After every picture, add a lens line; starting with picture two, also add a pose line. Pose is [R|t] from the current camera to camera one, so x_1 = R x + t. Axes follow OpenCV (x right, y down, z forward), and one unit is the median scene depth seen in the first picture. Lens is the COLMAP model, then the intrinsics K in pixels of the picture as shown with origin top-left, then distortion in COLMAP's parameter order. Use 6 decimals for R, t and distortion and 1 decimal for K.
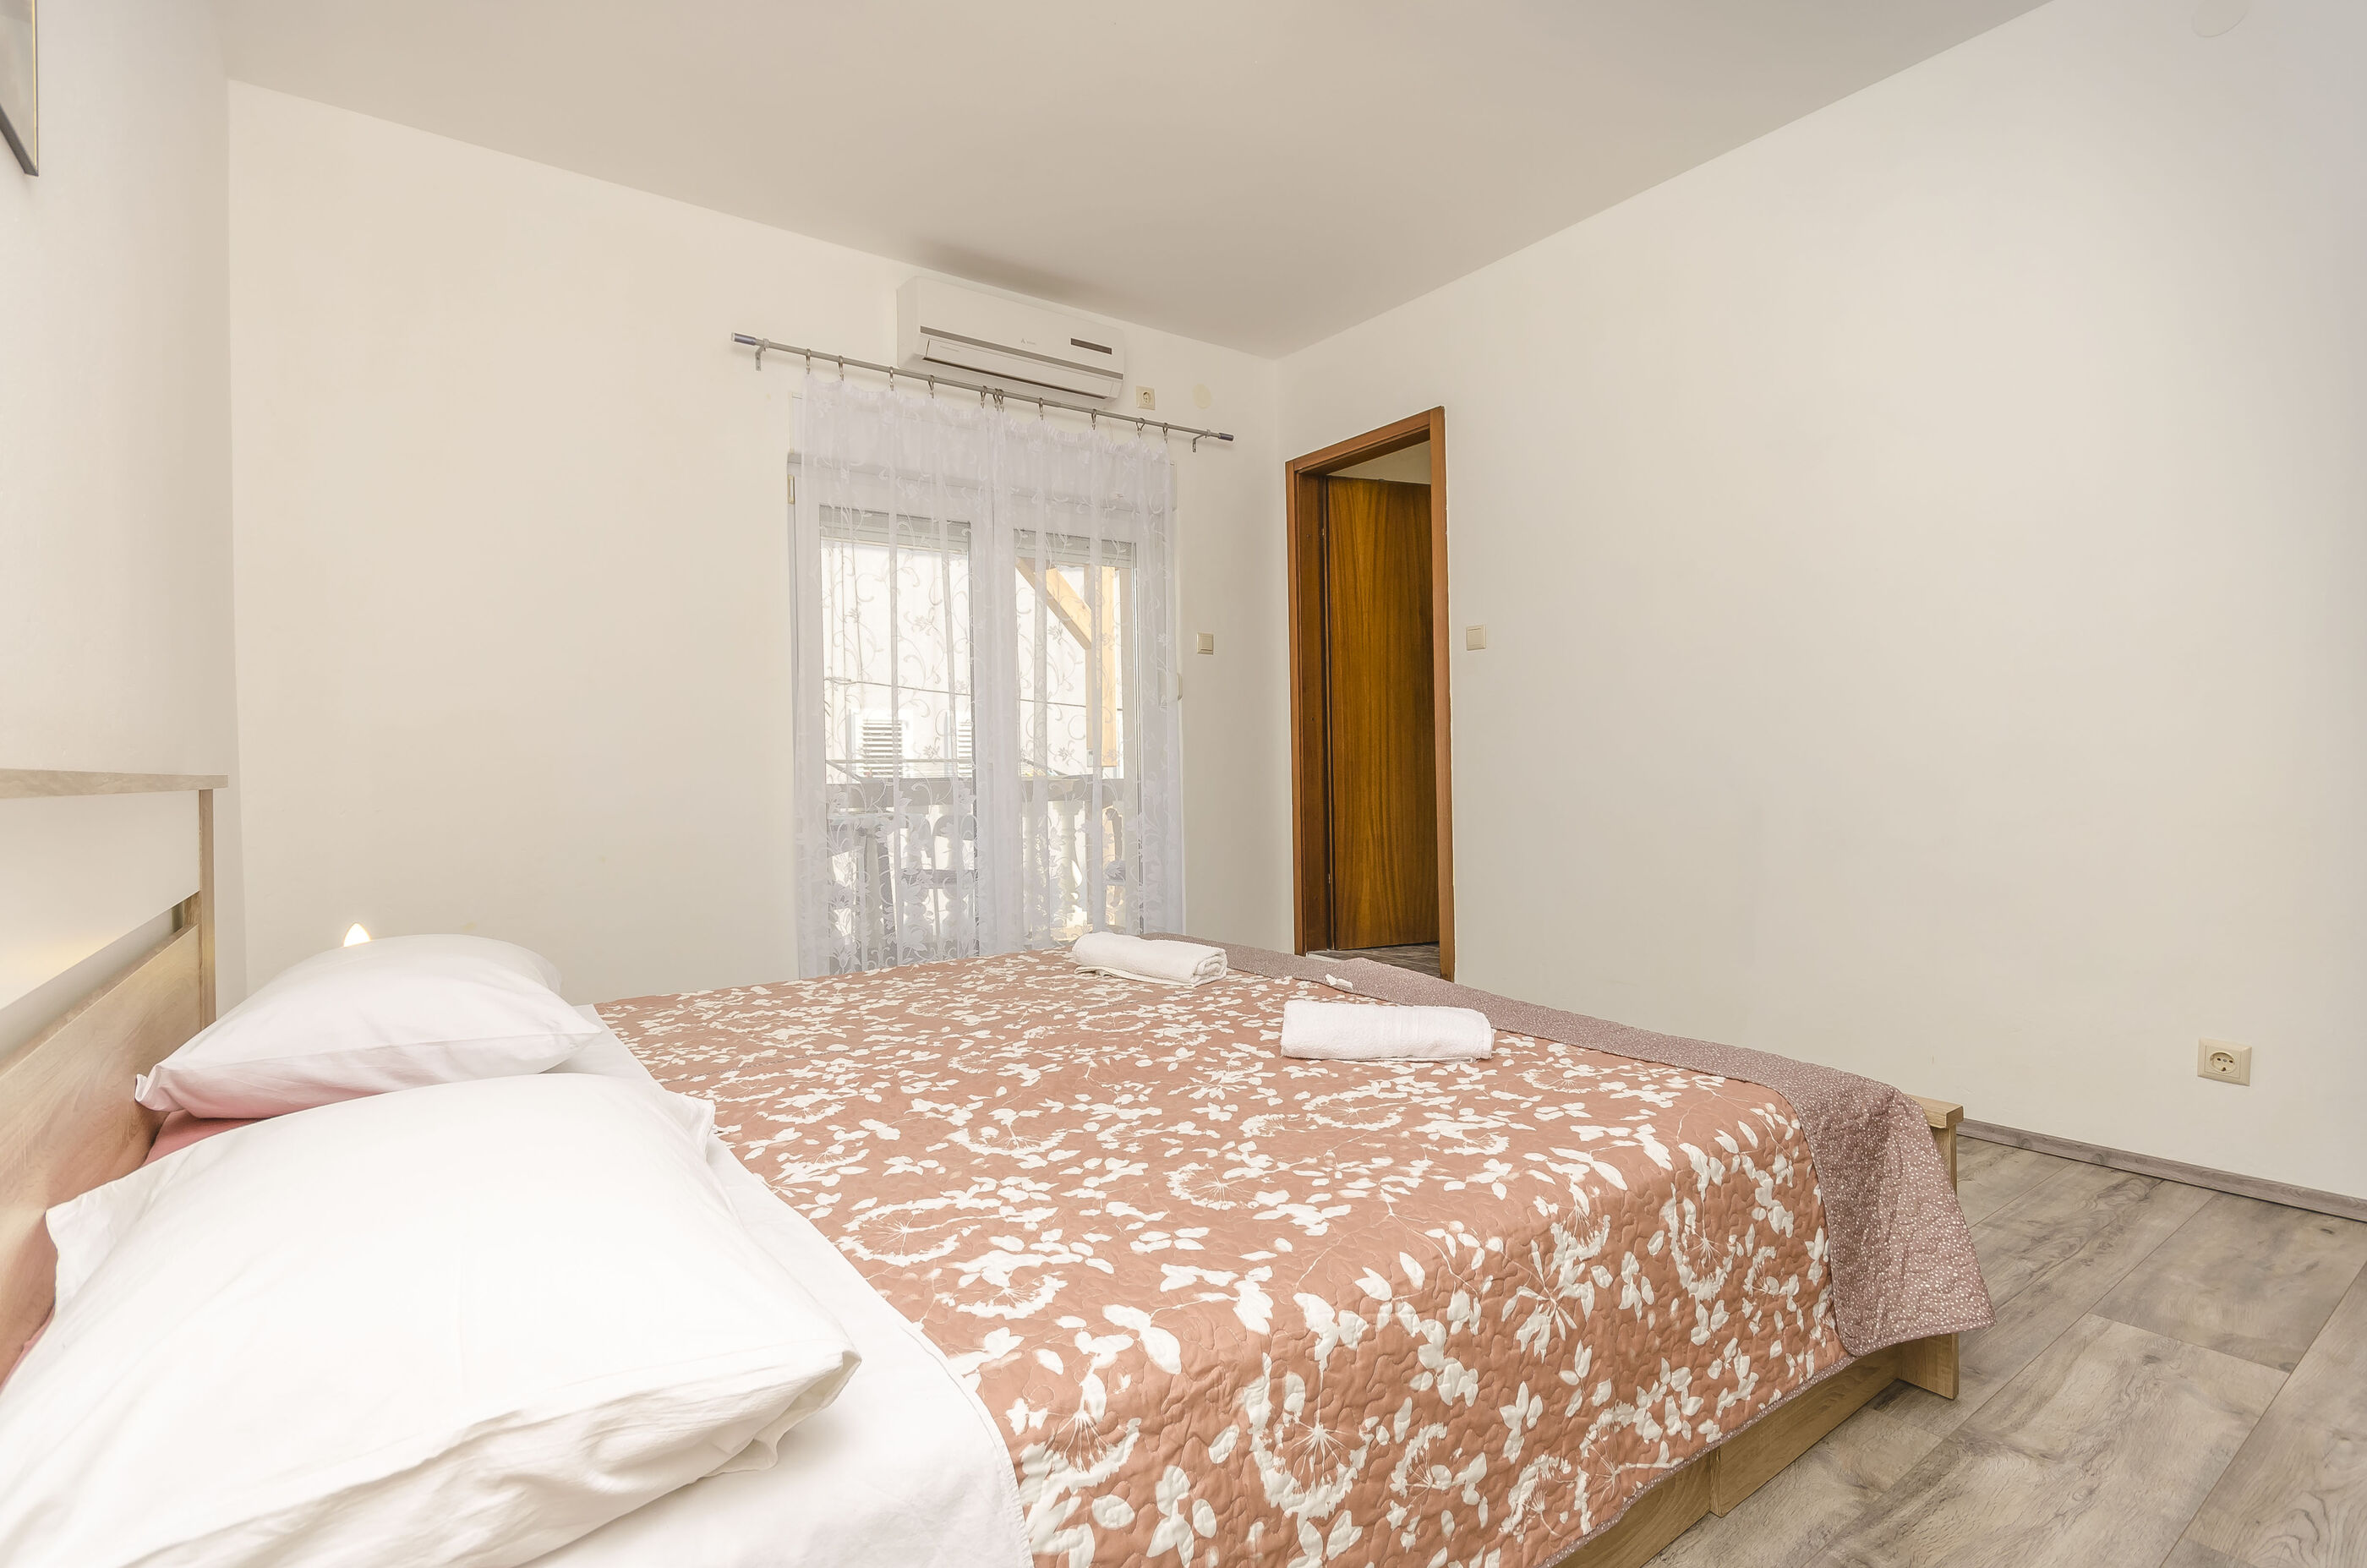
lens RADIAL K [[1142.6, 0, 1188.2], [0, 1142.6, 781.0], [0, 0, 1]] dist [0.006668, 0.000381]
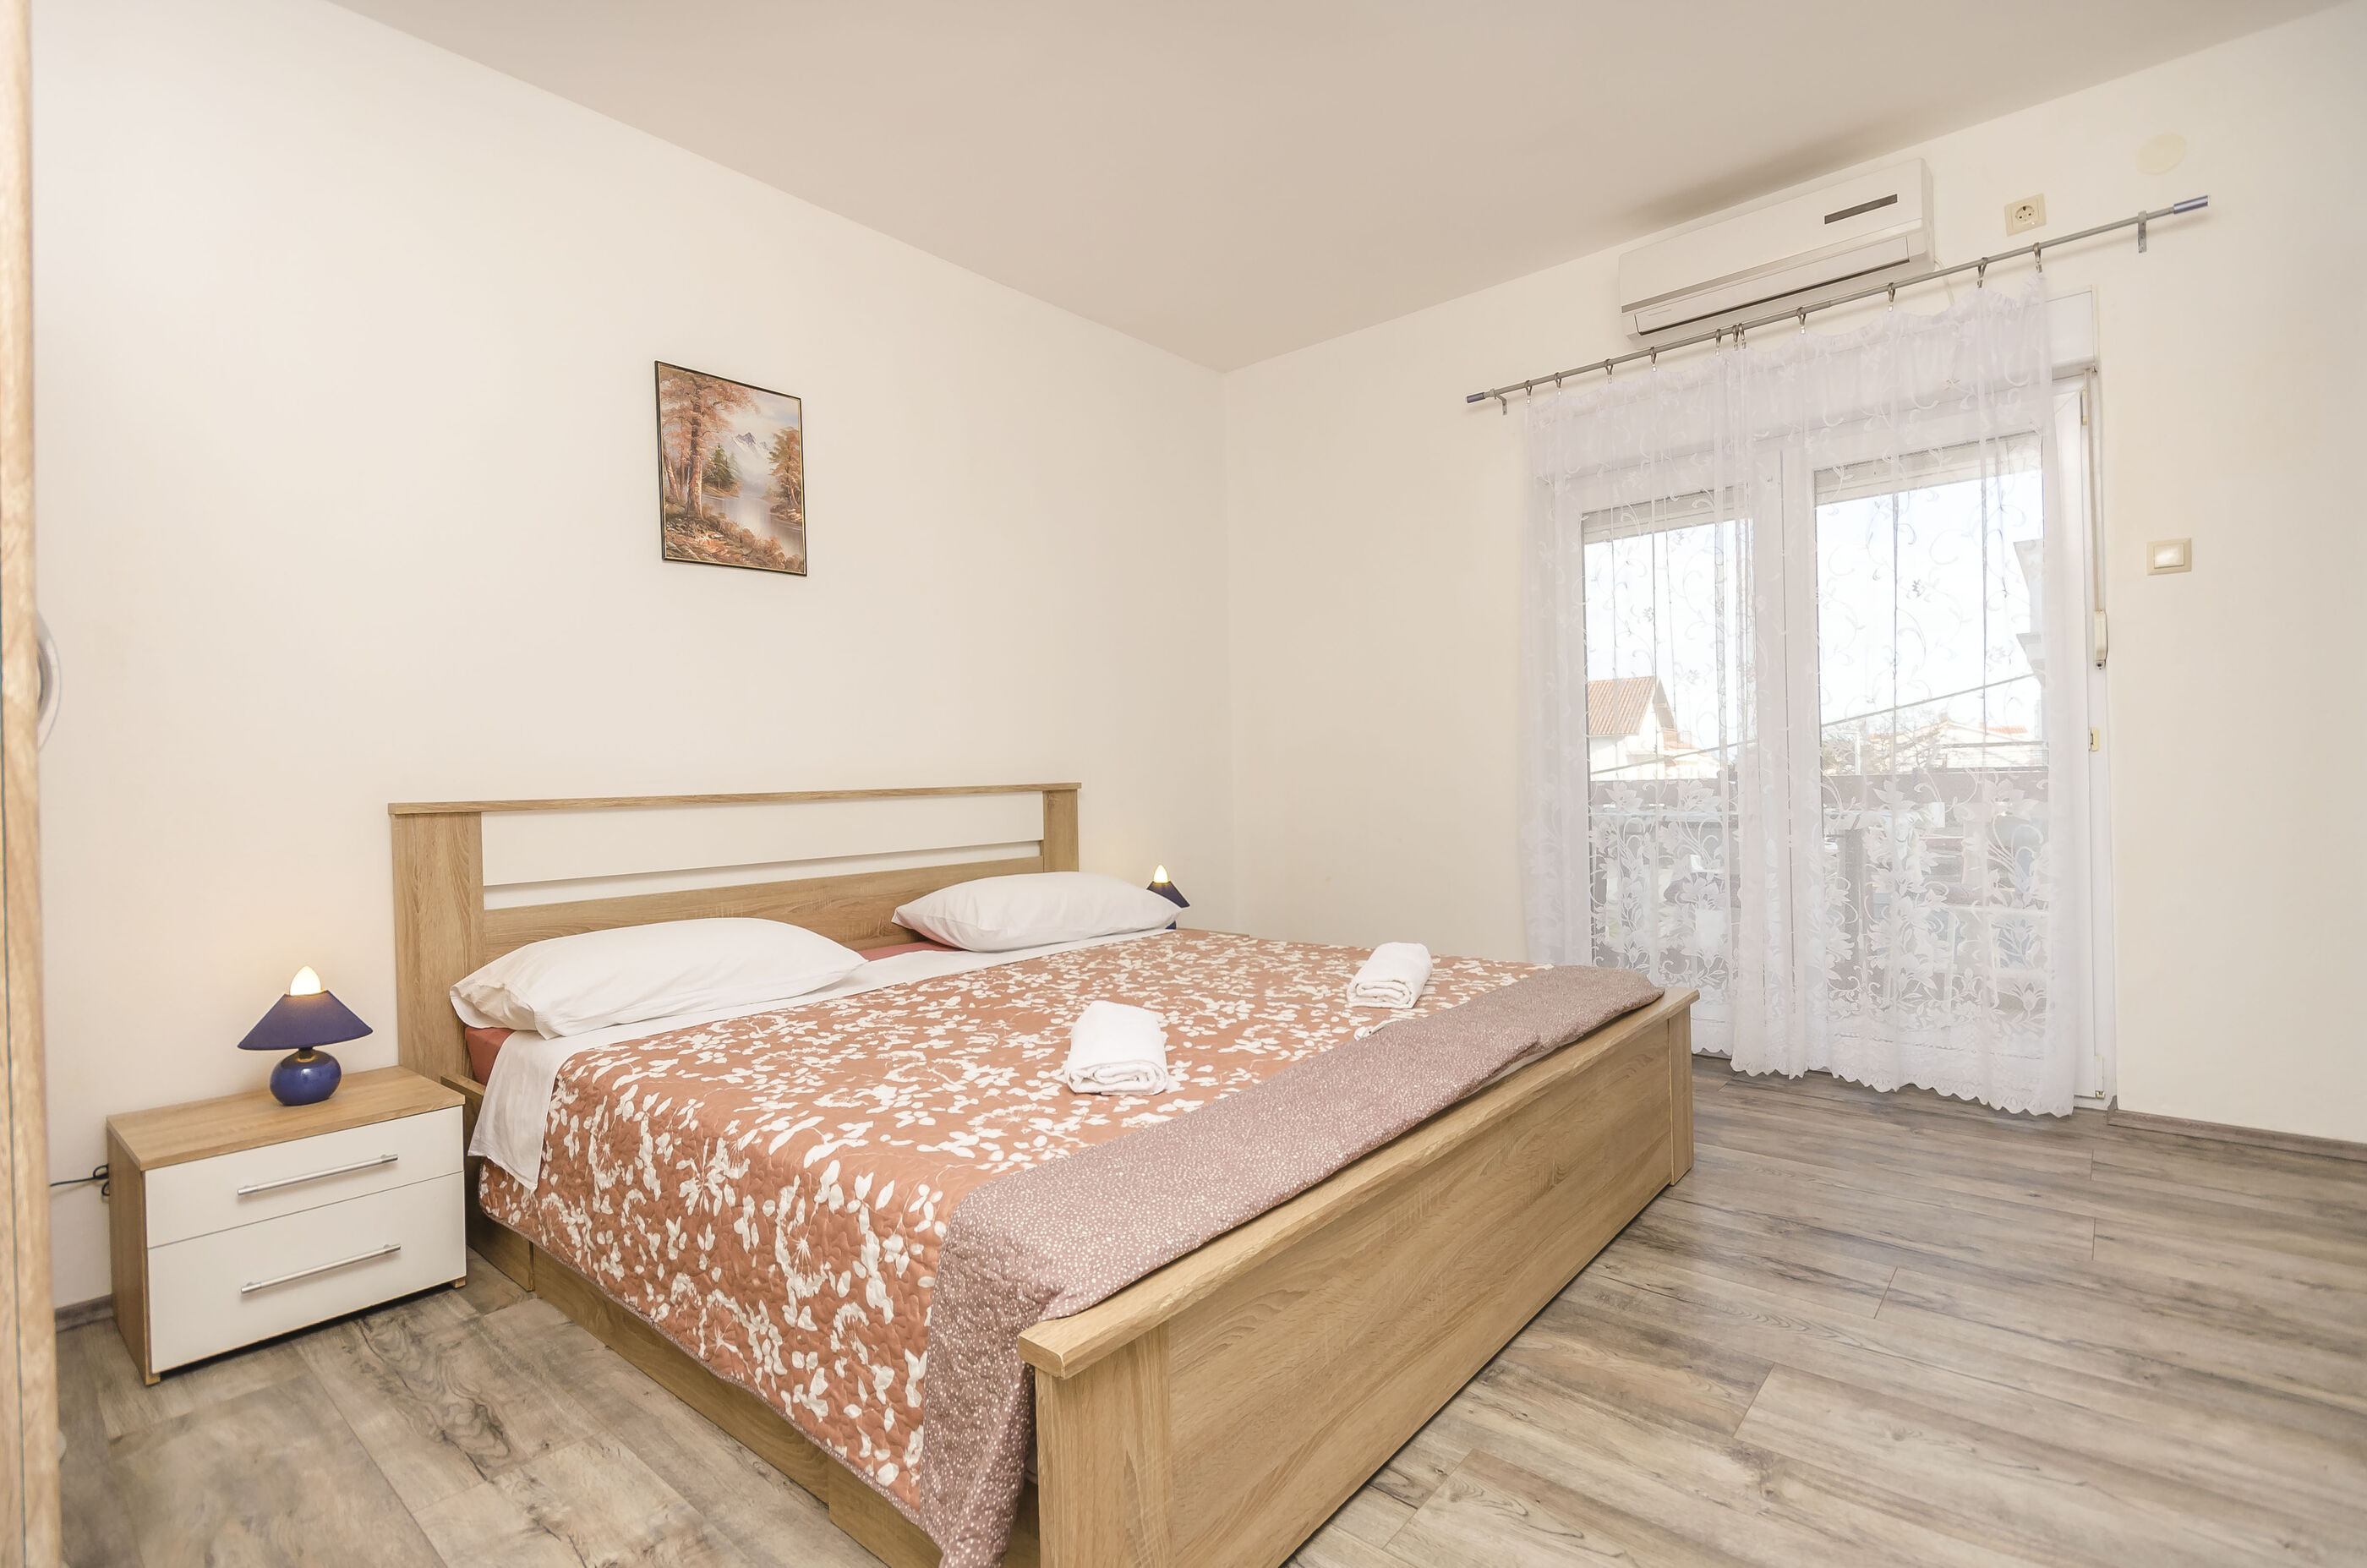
lens RADIAL K [[1060.6, 0, 1125.5], [0, 1060.6, 785.0], [0, 0, 1]] dist [-0.022068, -0.000048]
pose [[0.198202, 0.010193, -0.980108, 1.222109], [0.015969, 0.999780, 0.013627, -0.033778], [0.980031, -0.018352, 0.197995, 0.912806]]
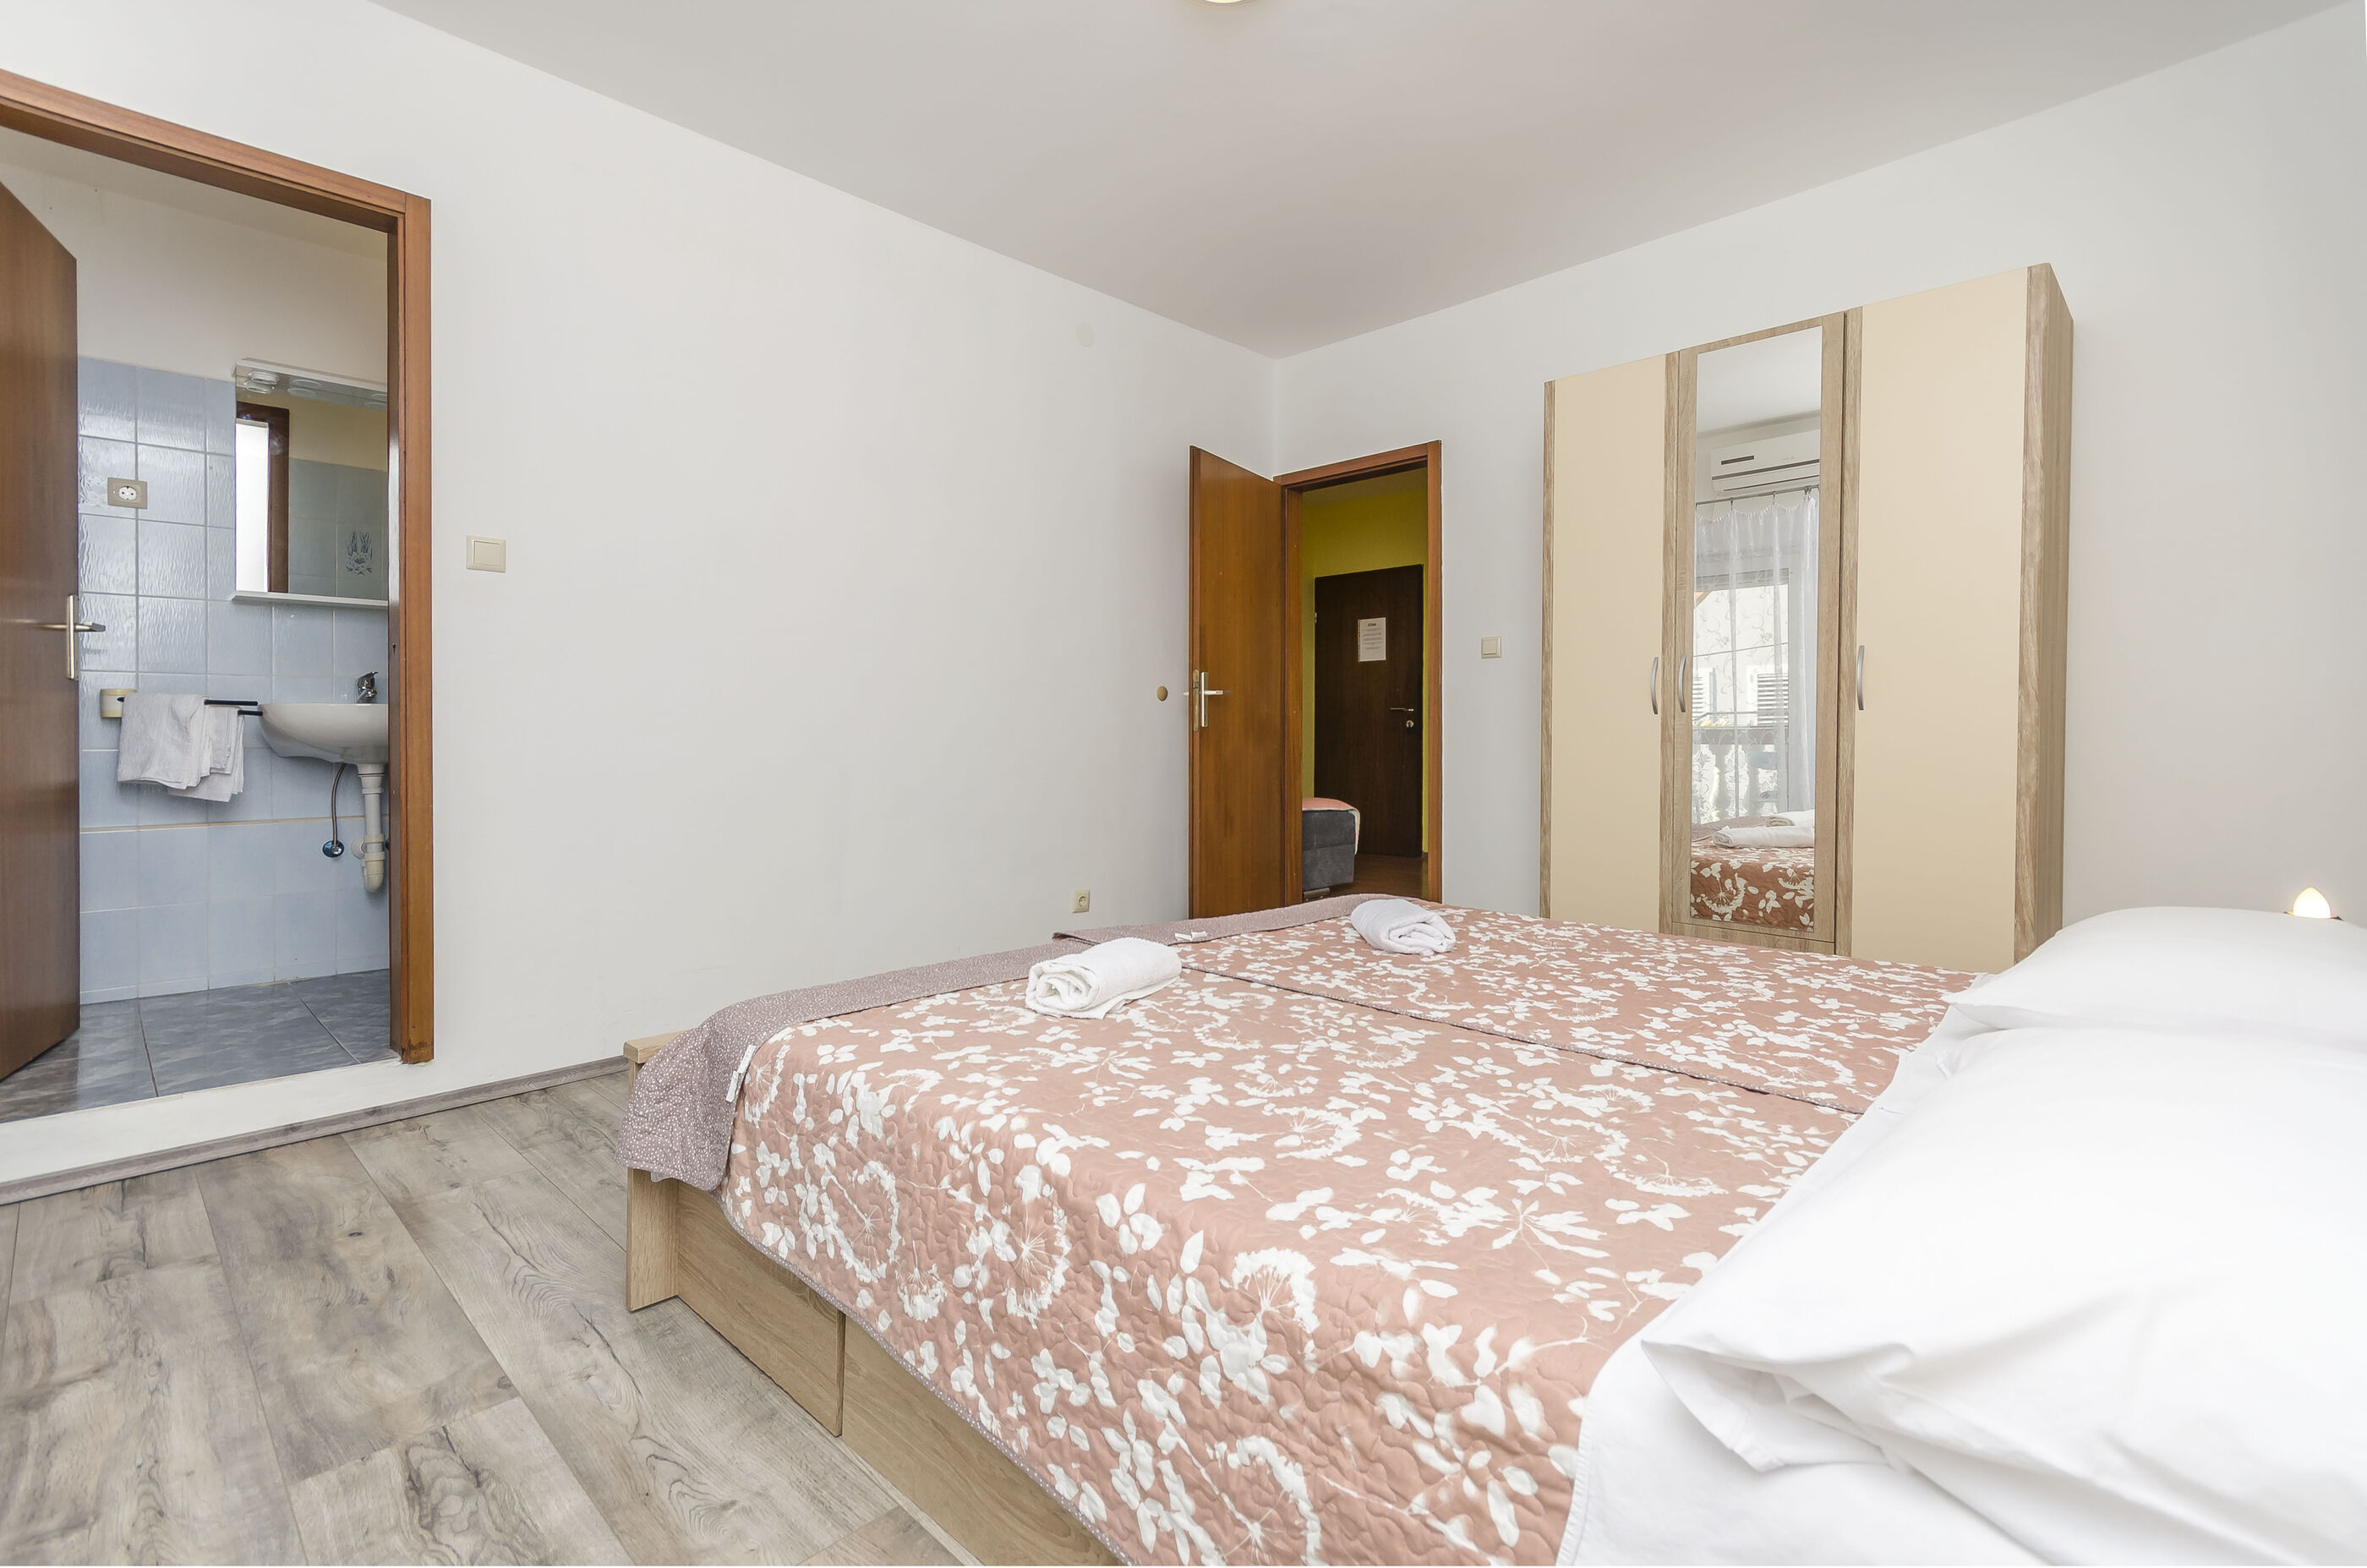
lens RADIAL K [[1068.7, 0, 1207.5], [0, 1068.7, 750.0], [0, 0, 1]] dist [-0.010765, 0.000595]
pose [[-0.172455, 0.006452, 0.984996, -1.096980], [0.012979, 0.999907, -0.004278, 0.026114], [-0.984932, 0.012046, -0.172522, 1.394161]]
